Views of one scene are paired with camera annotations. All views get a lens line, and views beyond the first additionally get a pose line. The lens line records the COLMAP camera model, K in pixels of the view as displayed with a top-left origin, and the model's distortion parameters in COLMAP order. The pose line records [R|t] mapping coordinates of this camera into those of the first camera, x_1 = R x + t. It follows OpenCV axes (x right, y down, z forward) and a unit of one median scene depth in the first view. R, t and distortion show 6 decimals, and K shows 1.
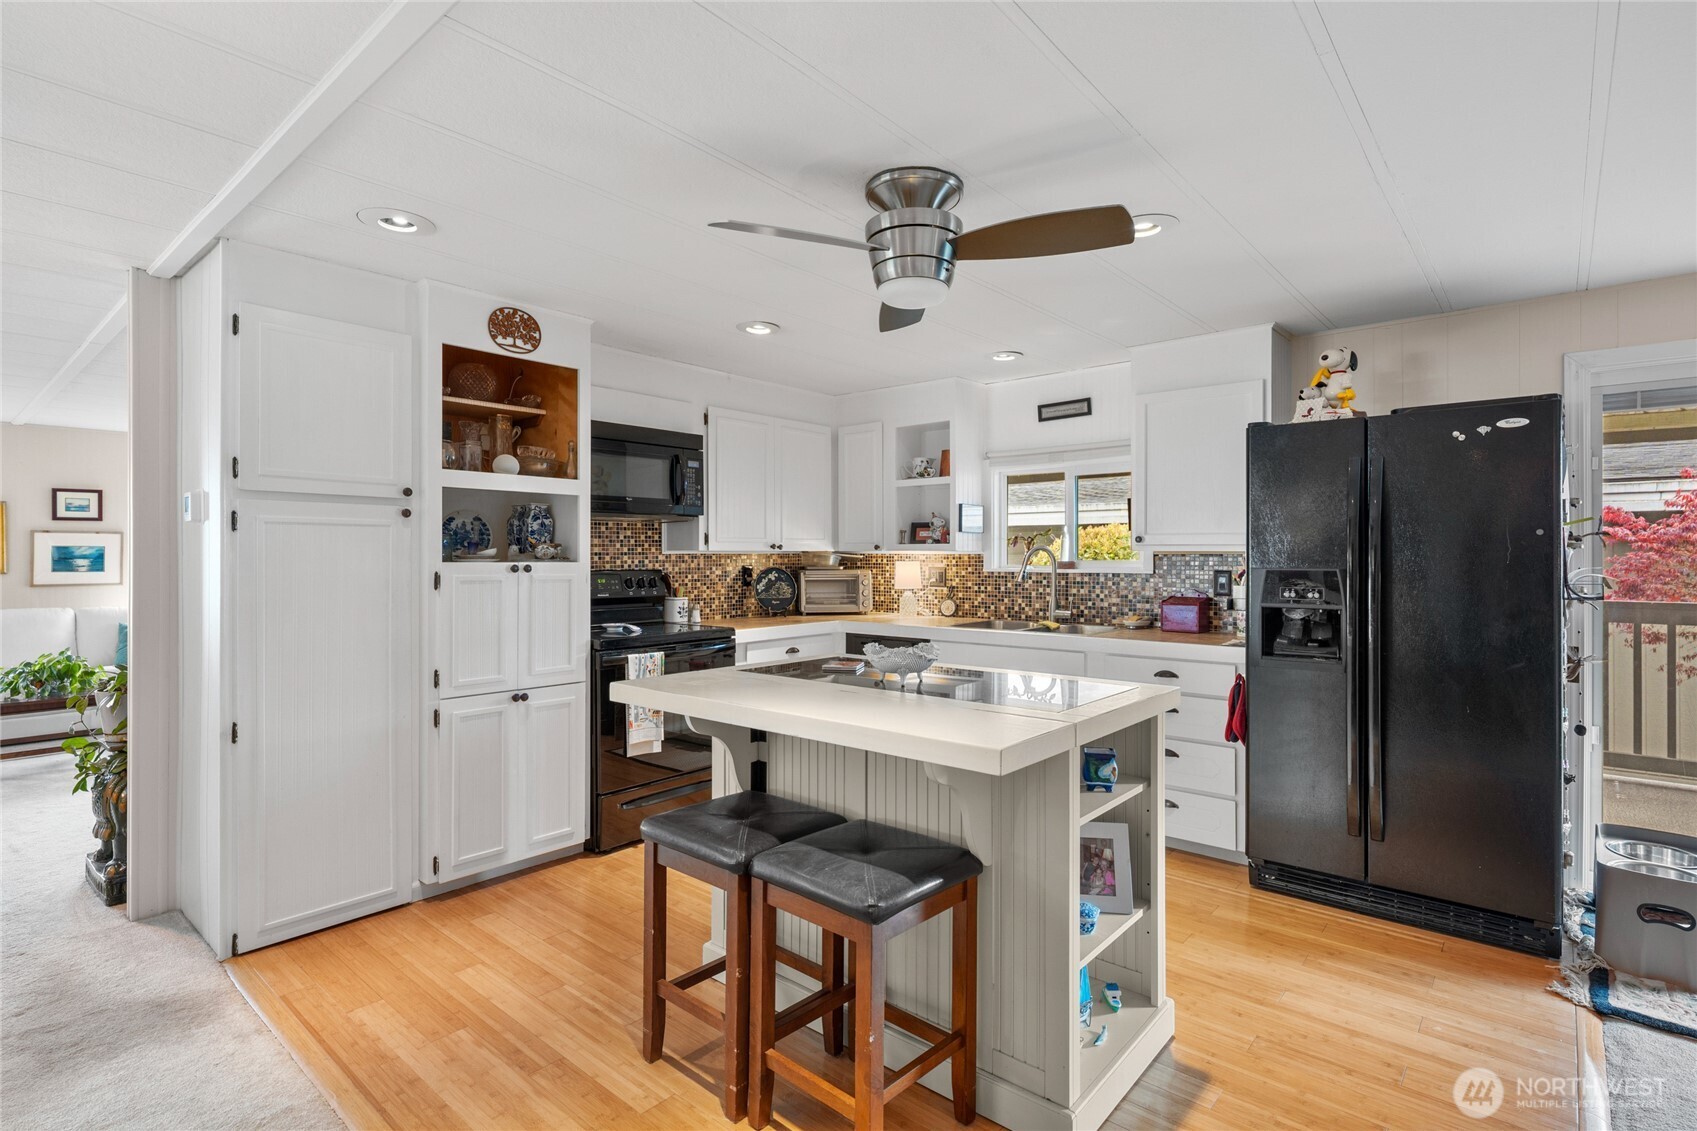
lens RADIAL K [[820.7, 0, 857.0], [0, 820.7, 556.3], [0, 0, 1]] dist [-0.001475, 0.000660]
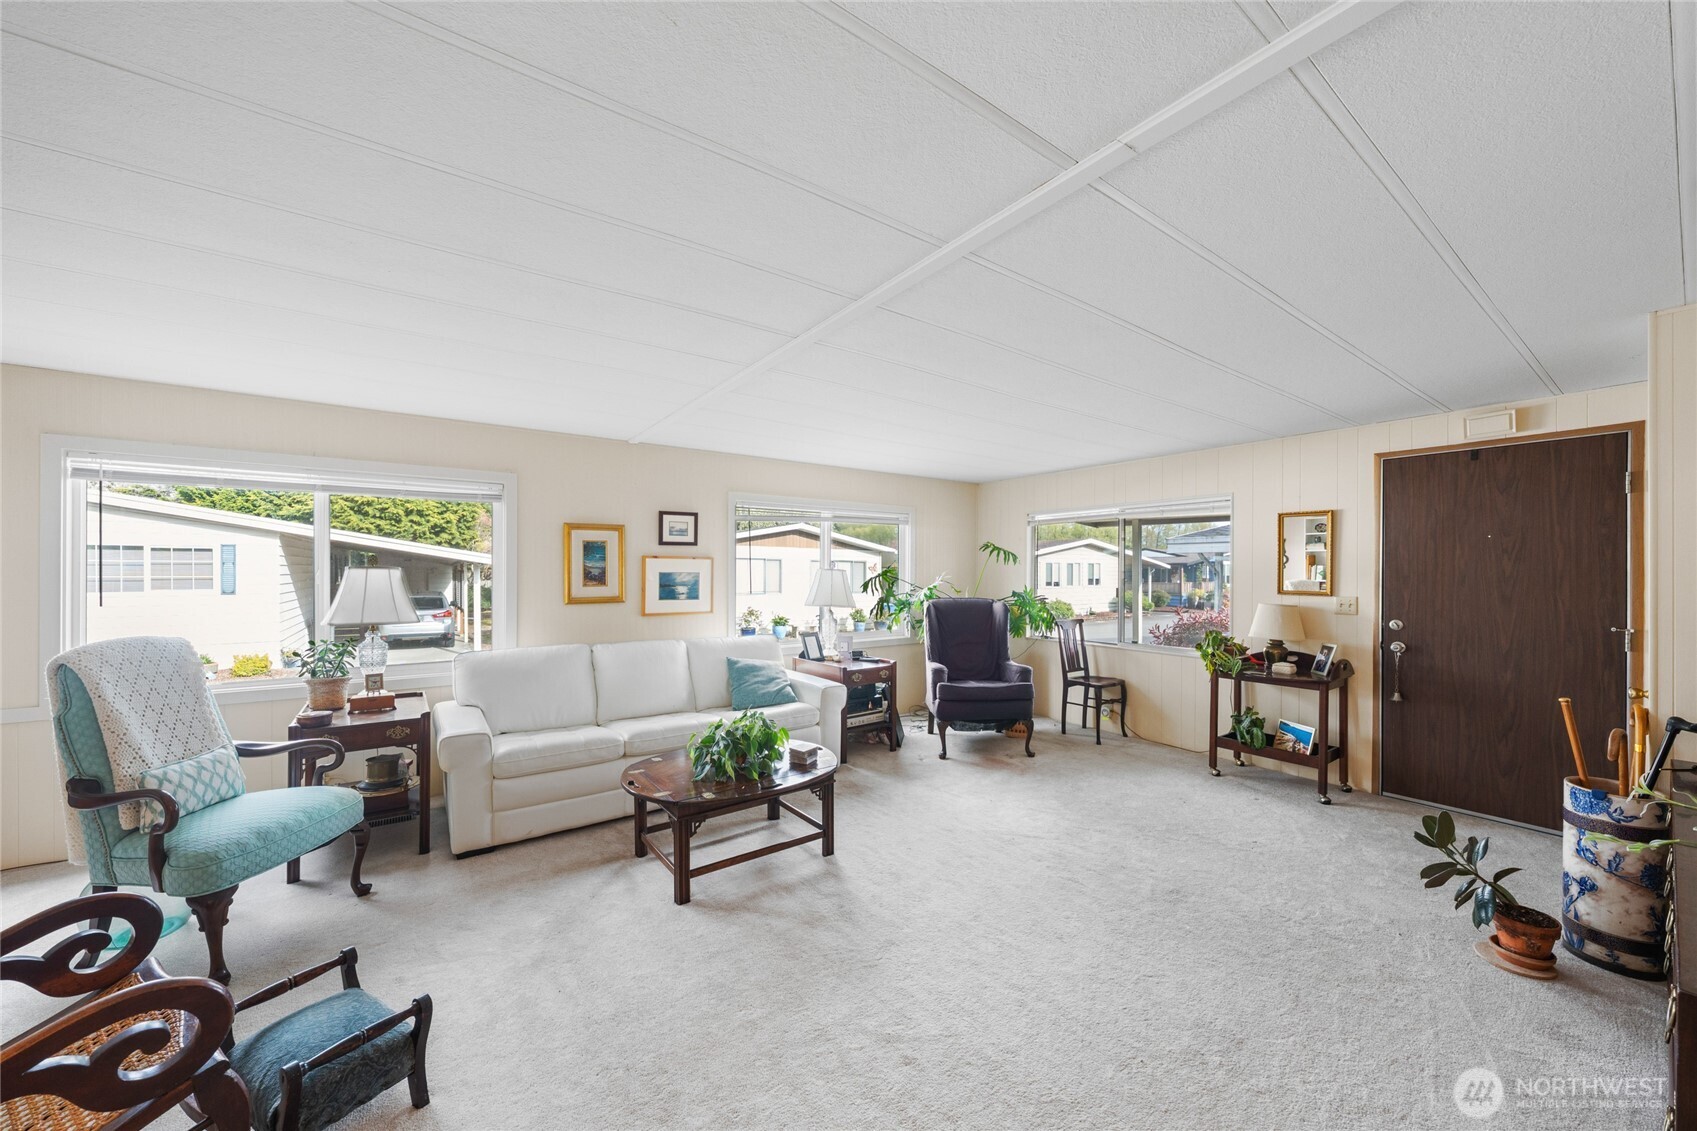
lens RADIAL K [[607.7, 0, 854.7], [0, 607.7, 575.3], [0, 0, 1]] dist [-0.001521, -0.000096]
pose [[0.969541, 0.003260, -0.244906, -0.801734], [-0.002920, 0.999994, 0.001751, -0.015076], [0.244910, -0.000982, 0.969545, 0.512735]]
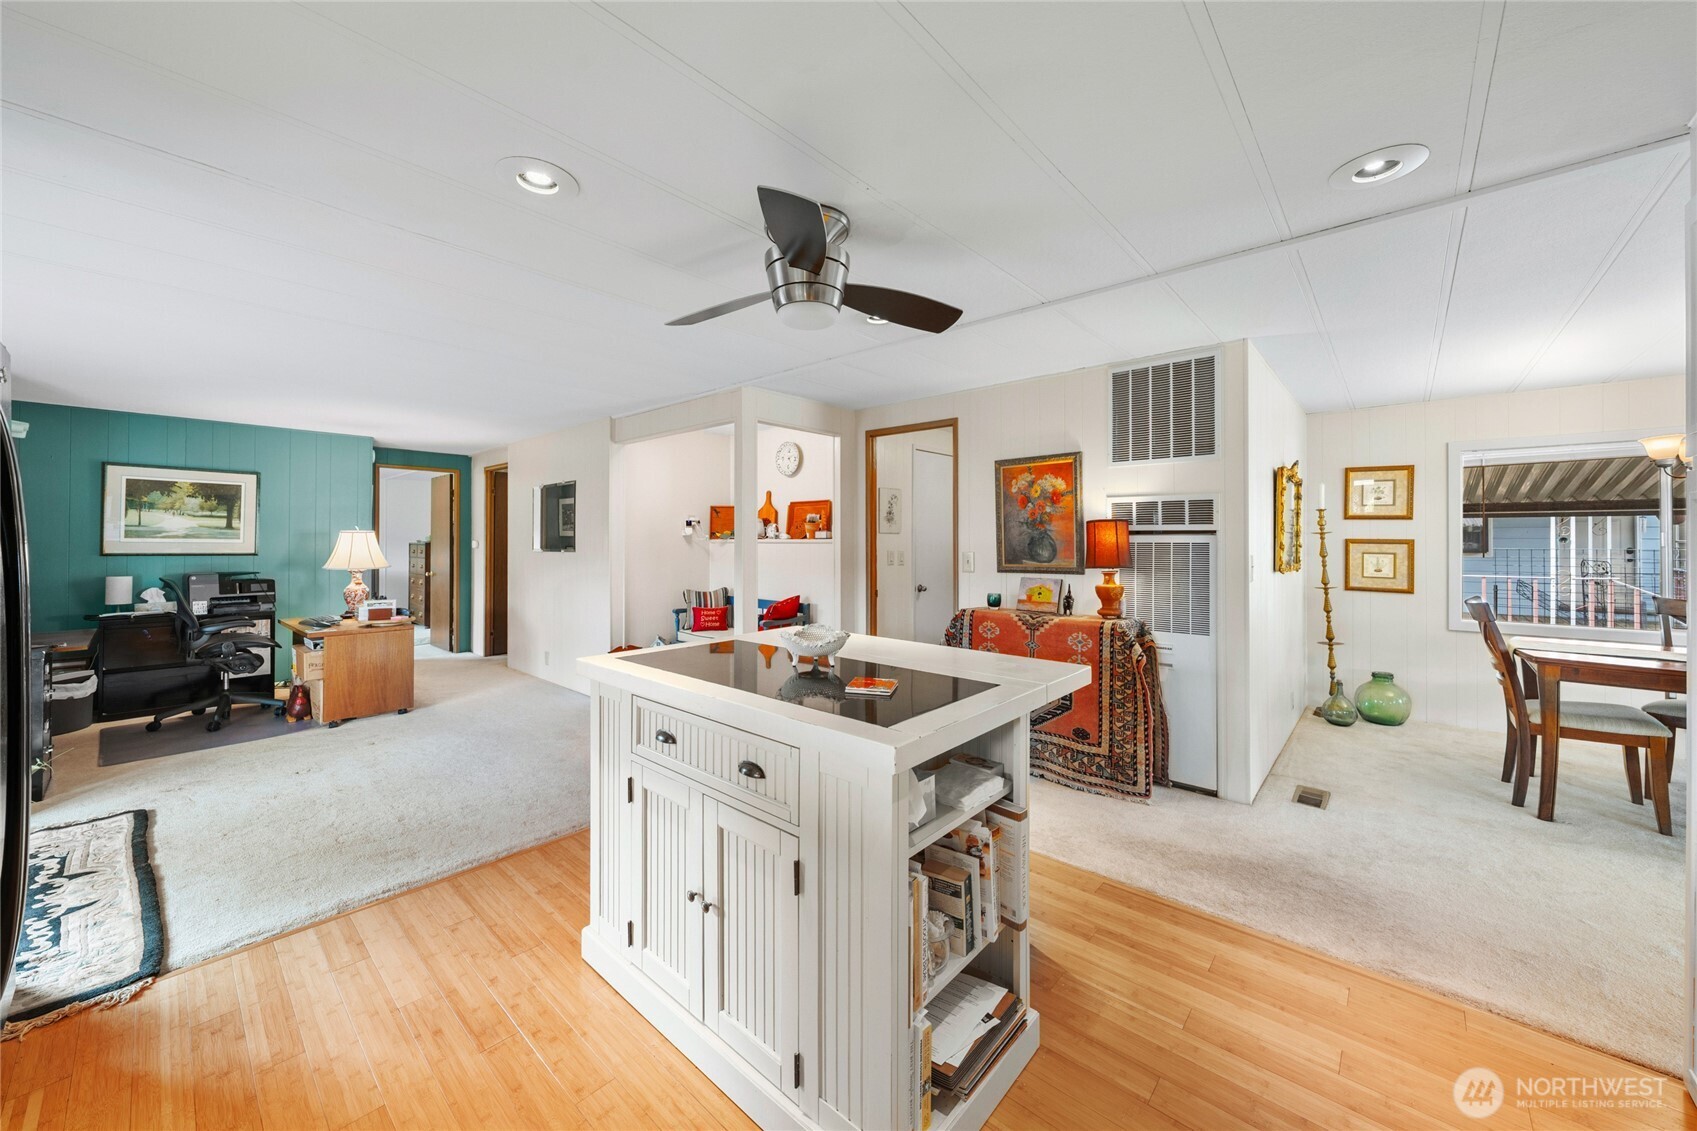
lens RADIAL K [[623.4, 0, 849.5], [0, 623.4, 535.9], [0, 0, 1]] dist [-0.002808, 0.000160]
pose [[-0.999763, -0.001145, 0.021761, -0.003797], [-0.001277, 0.999981, -0.006059, -0.003600], [-0.021754, -0.006085, -0.999745, 0.873999]]
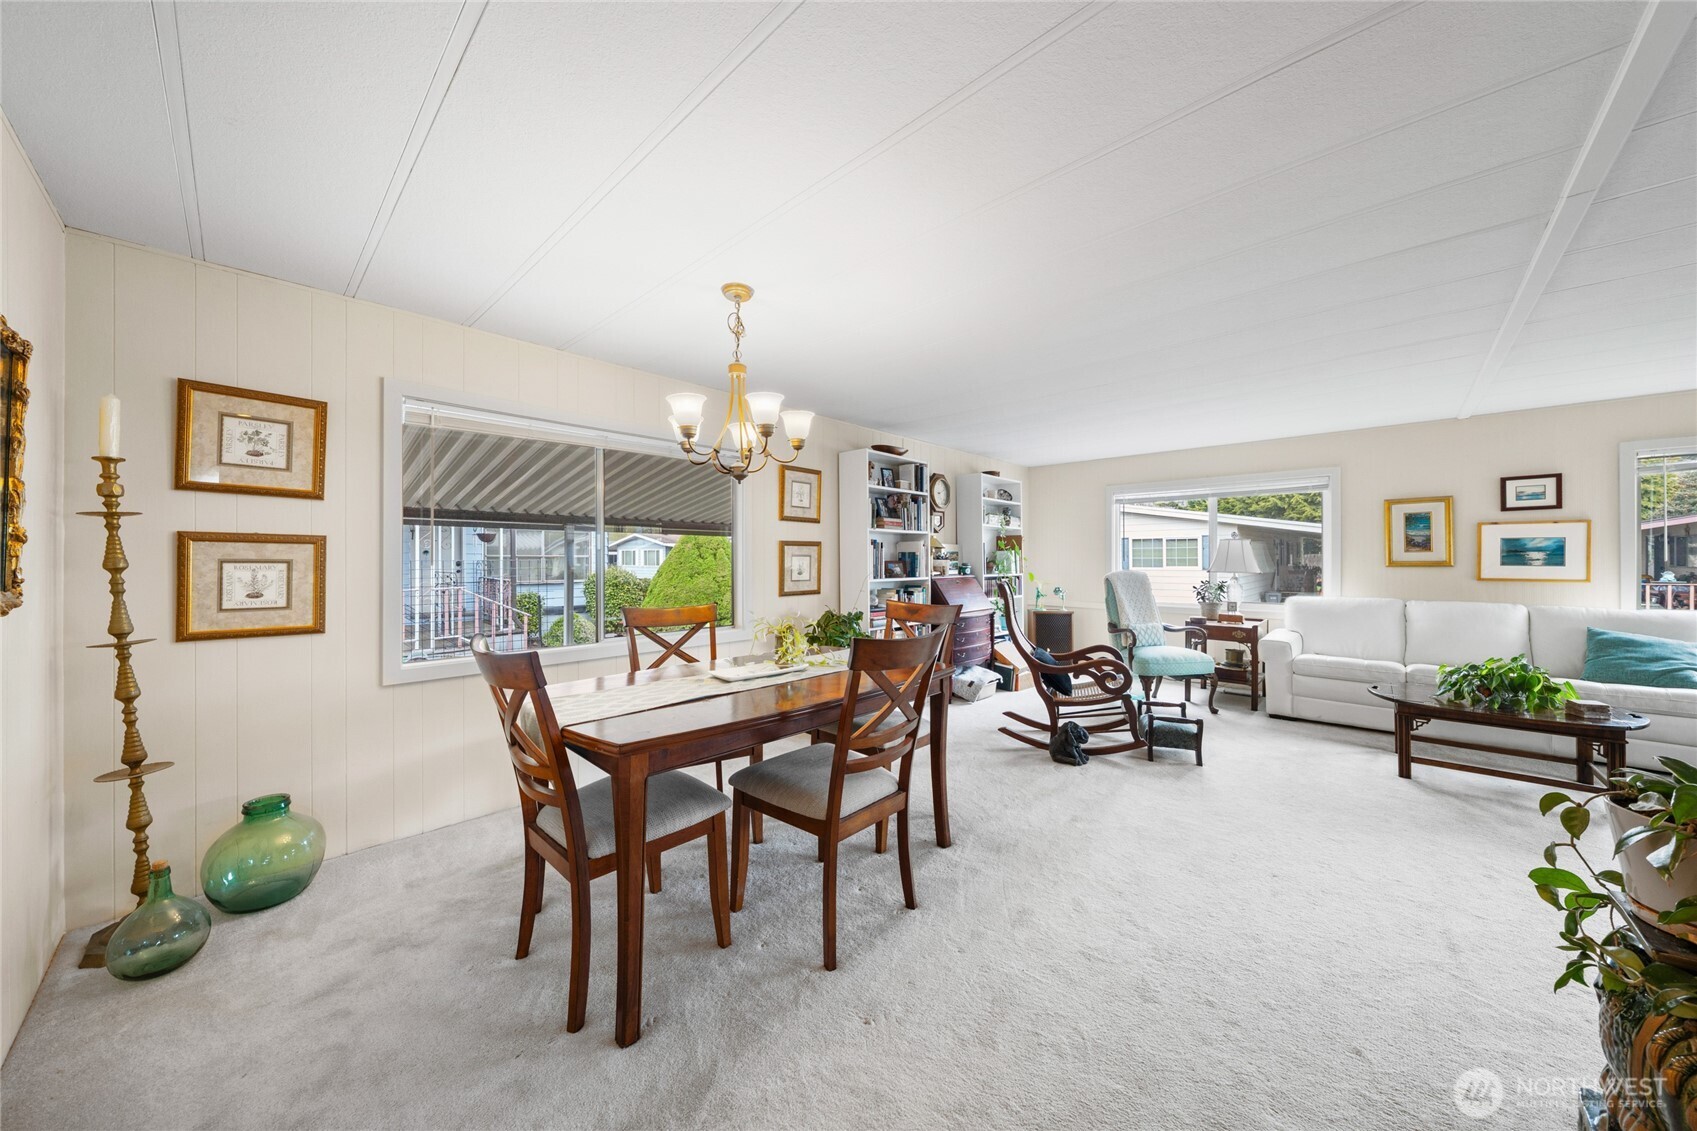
lens RADIAL K [[576.3, 0, 854.1], [0, 576.3, 557.7], [0, 0, 1]] dist [-0.002004, -0.000144]
pose [[-0.047026, -0.002594, -0.998890, -0.376591], [0.000540, 0.999996, -0.002622, 0.015305], [0.998894, -0.000662, -0.047025, 0.378338]]
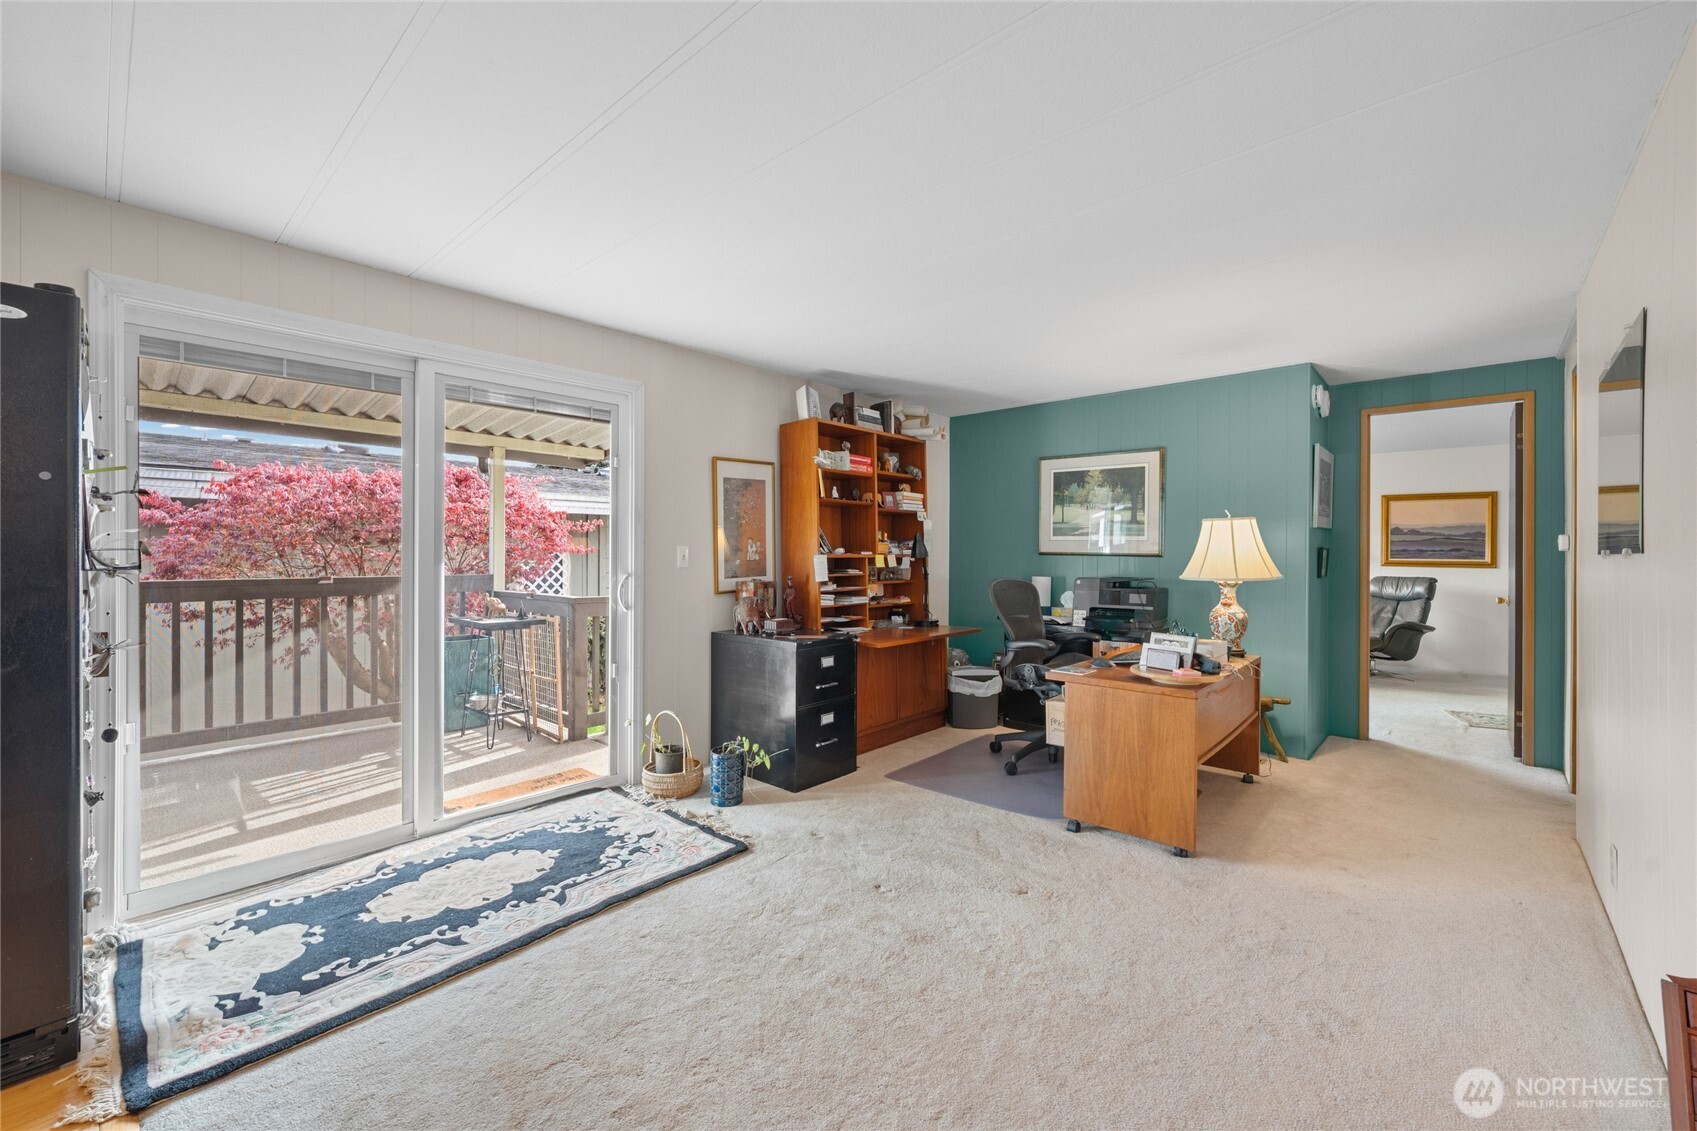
lens RADIAL K [[685.4, 0, 849.1], [0, 685.4, 552.3], [0, 0, 1]] dist [0.000539, 0.000054]
pose [[0.029896, -0.001447, 0.999552, 0.144209], [-0.001215, 0.999998, 0.001483, 0.019003], [-0.999552, -0.001259, 0.029894, 0.159153]]
